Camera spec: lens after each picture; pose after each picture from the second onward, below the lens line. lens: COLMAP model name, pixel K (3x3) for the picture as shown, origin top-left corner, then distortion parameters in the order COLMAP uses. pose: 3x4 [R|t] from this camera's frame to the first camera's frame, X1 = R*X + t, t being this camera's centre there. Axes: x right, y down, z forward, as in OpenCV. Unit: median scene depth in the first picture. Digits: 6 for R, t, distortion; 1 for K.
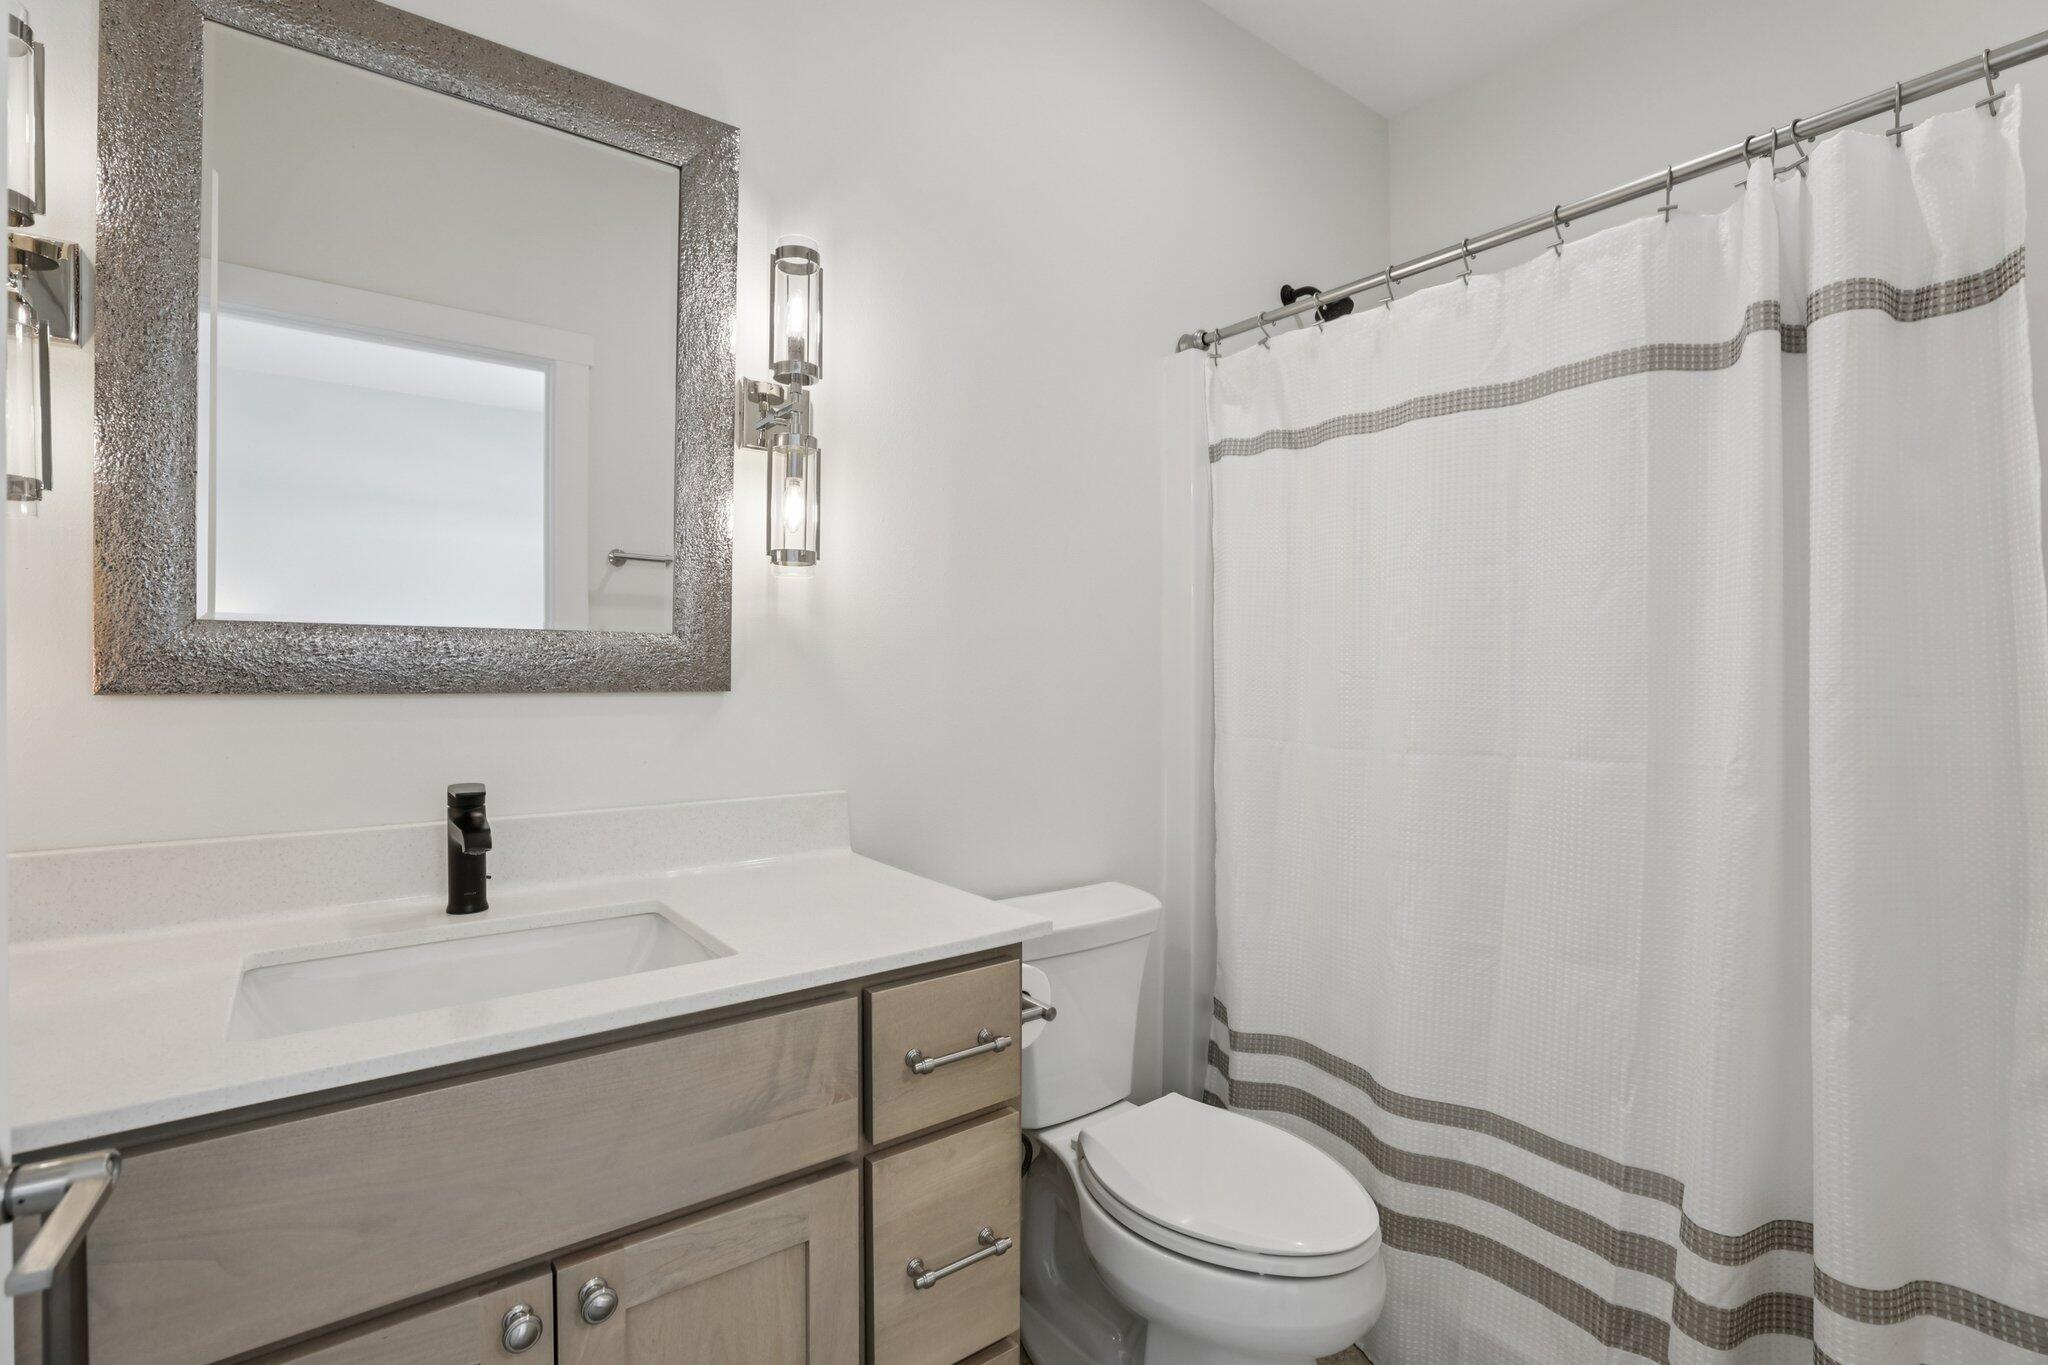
lens RADIAL K [[939.5, 0, 1016.1], [0, 939.5, 672.3], [0, 0, 1]] dist [-0.024026, 0.001856]
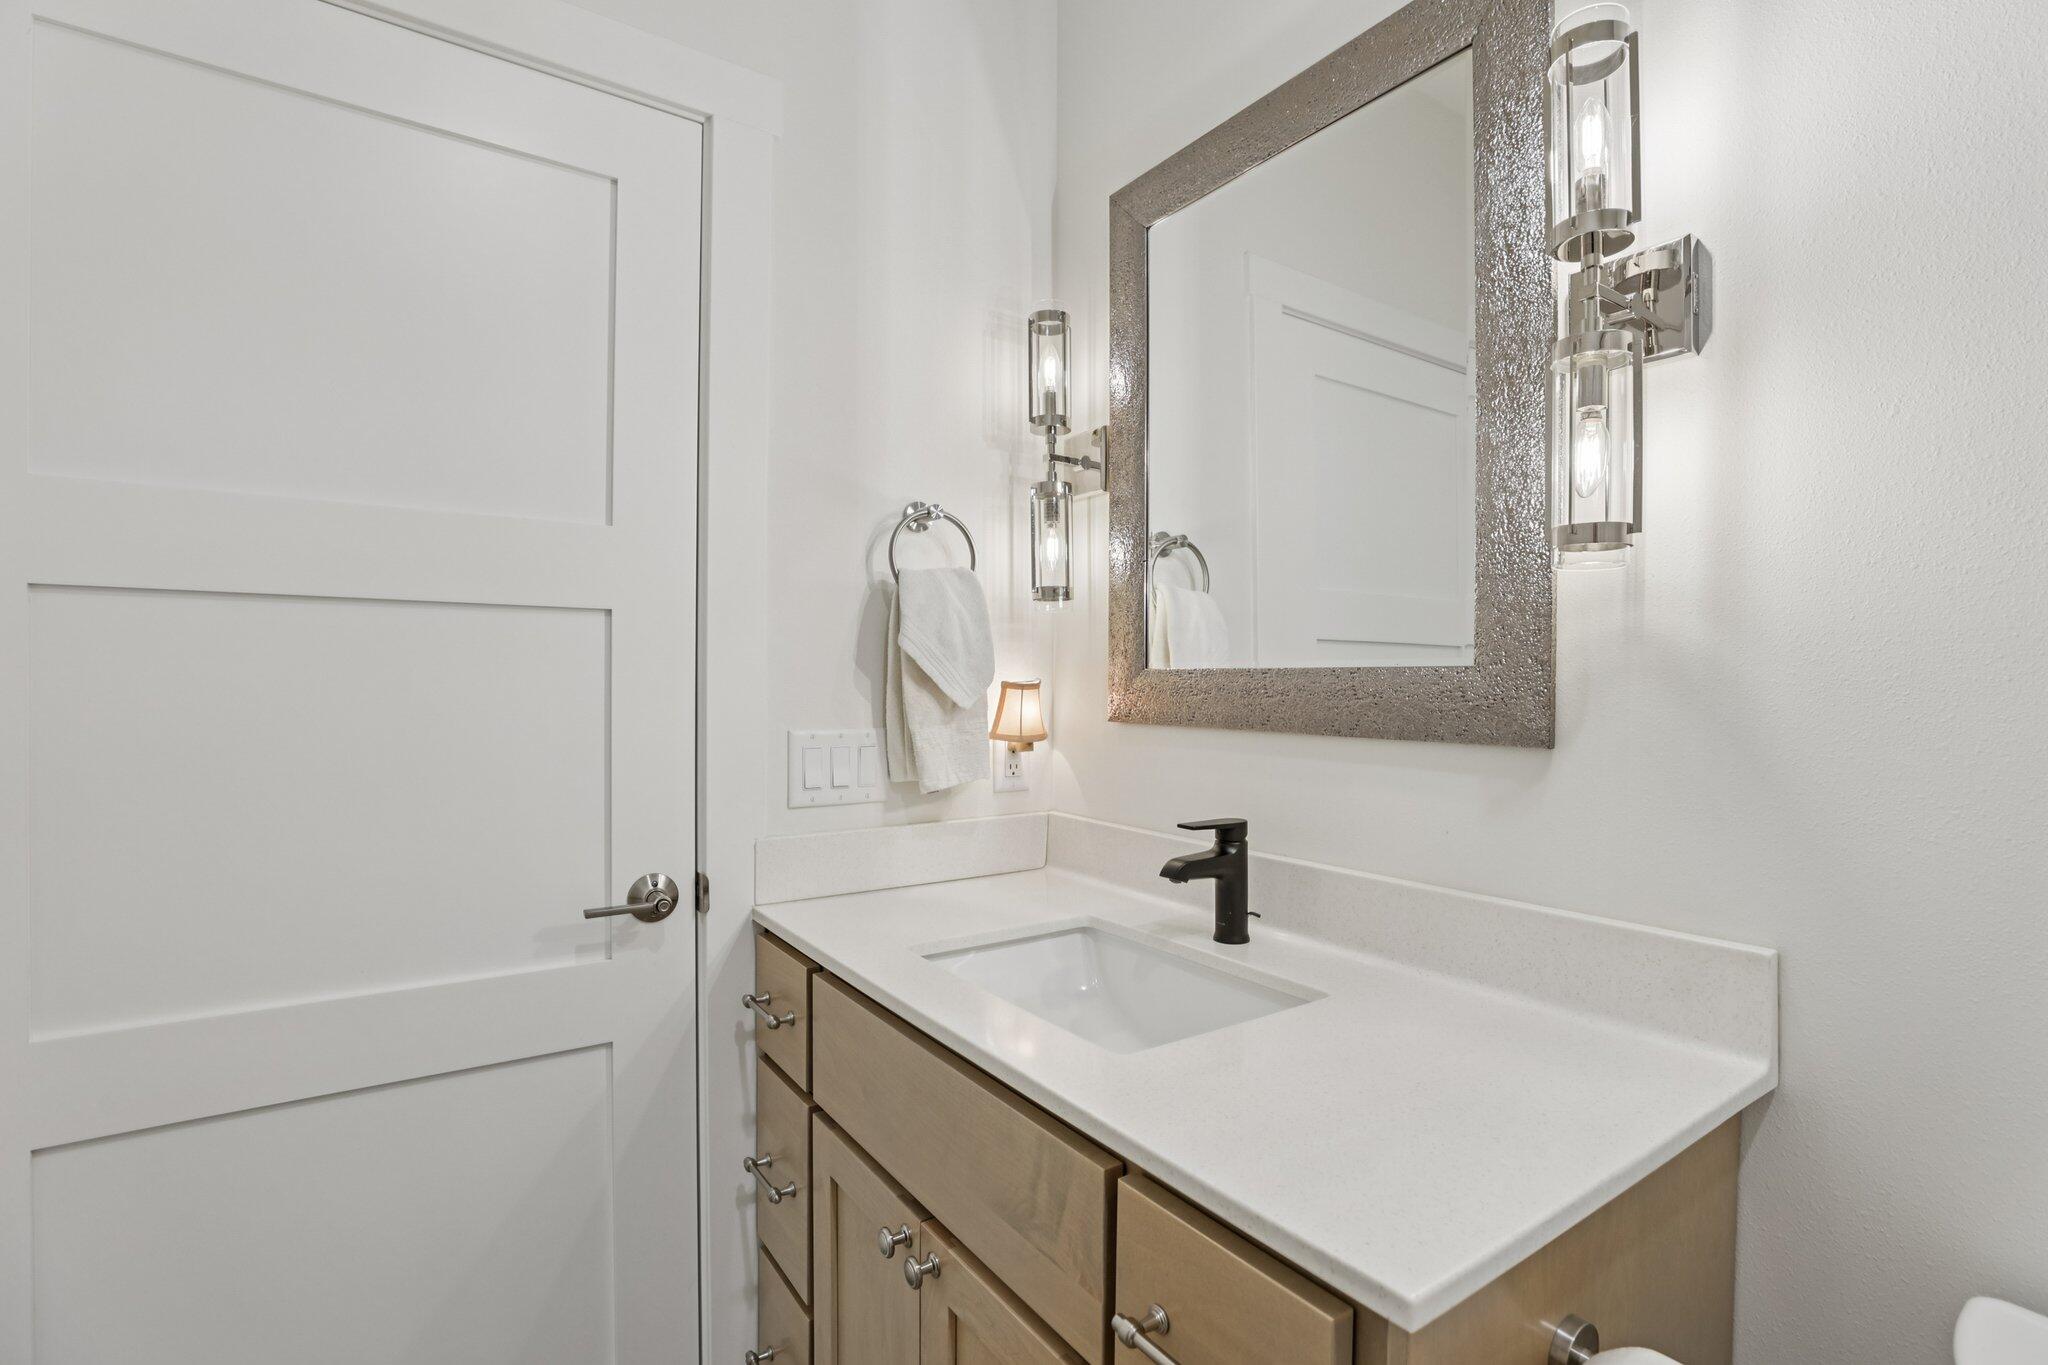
lens RADIAL K [[939.5, 0, 1019.1], [0, 939.5, 691.9], [0, 0, 1]] dist [-0.024026, 0.001856]
pose [[-0.036813, 0.008394, -0.999287, 0.422358], [0.000974, 0.999965, 0.008364, -0.029963], [0.999322, -0.000665, -0.036820, 0.706416]]
